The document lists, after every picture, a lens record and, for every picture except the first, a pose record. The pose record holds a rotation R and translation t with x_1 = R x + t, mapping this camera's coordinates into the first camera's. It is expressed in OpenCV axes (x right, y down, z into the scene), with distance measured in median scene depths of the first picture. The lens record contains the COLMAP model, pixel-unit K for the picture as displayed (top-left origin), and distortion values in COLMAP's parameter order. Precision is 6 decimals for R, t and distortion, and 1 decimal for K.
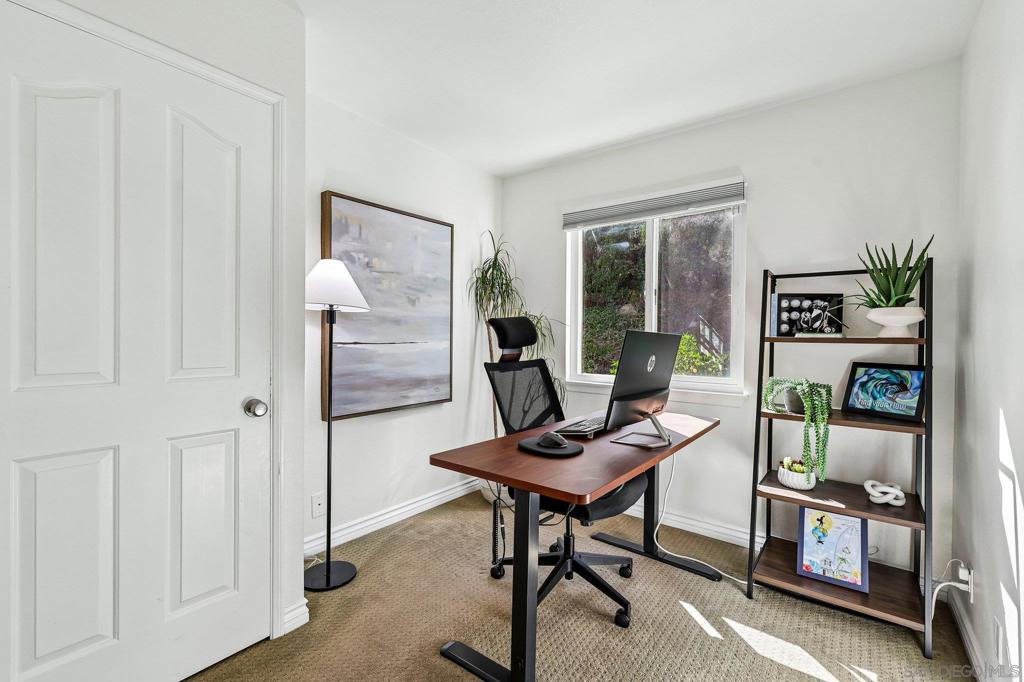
lens RADIAL K [[447.1, 0, 512.0], [0, 447.1, 341.0], [0, 0, 1]] dist [0.000465, 0.000335]
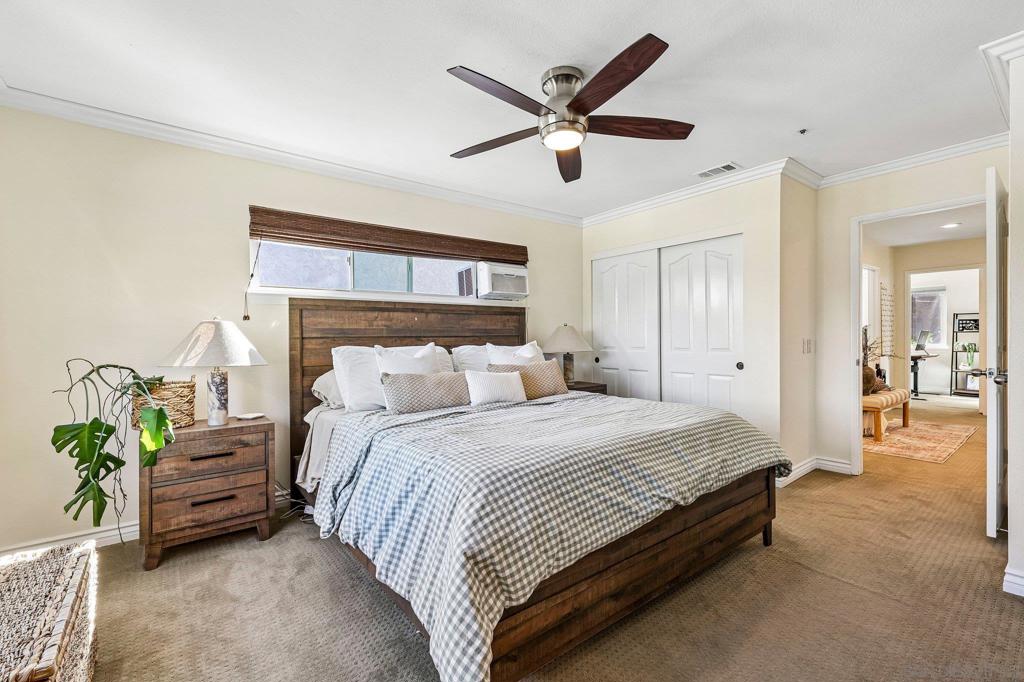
lens RADIAL K [[447.1, 0, 512.0], [0, 447.1, 341.0], [0, 0, 1]] dist [0.000465, 0.000335]
pose [[0.967987, -0.011824, -0.250723, -2.202423], [0.011461, 0.999930, -0.002910, 0.044287], [0.250740, -0.000056, 0.968054, -3.762897]]
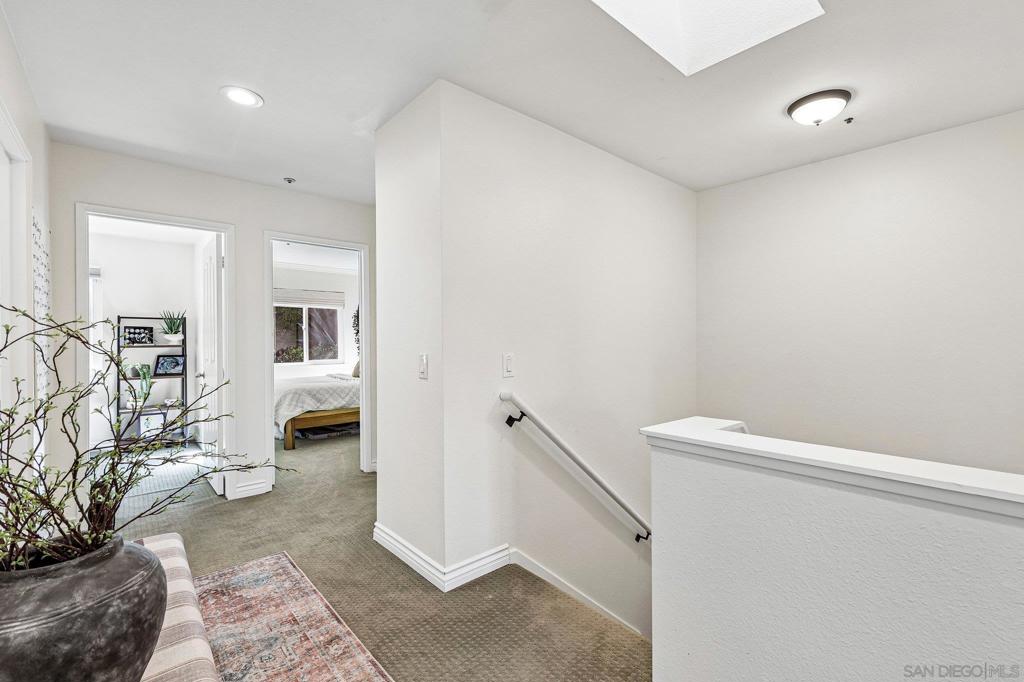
lens RADIAL K [[447.1, 0, 512.0], [0, 447.1, 341.0], [0, 0, 1]] dist [0.000465, 0.000335]
pose [[0.192045, -0.007176, 0.981360, -1.320668], [0.013579, 0.999897, 0.004654, -0.016442], [-0.981292, 0.012432, 0.192122, -1.432589]]
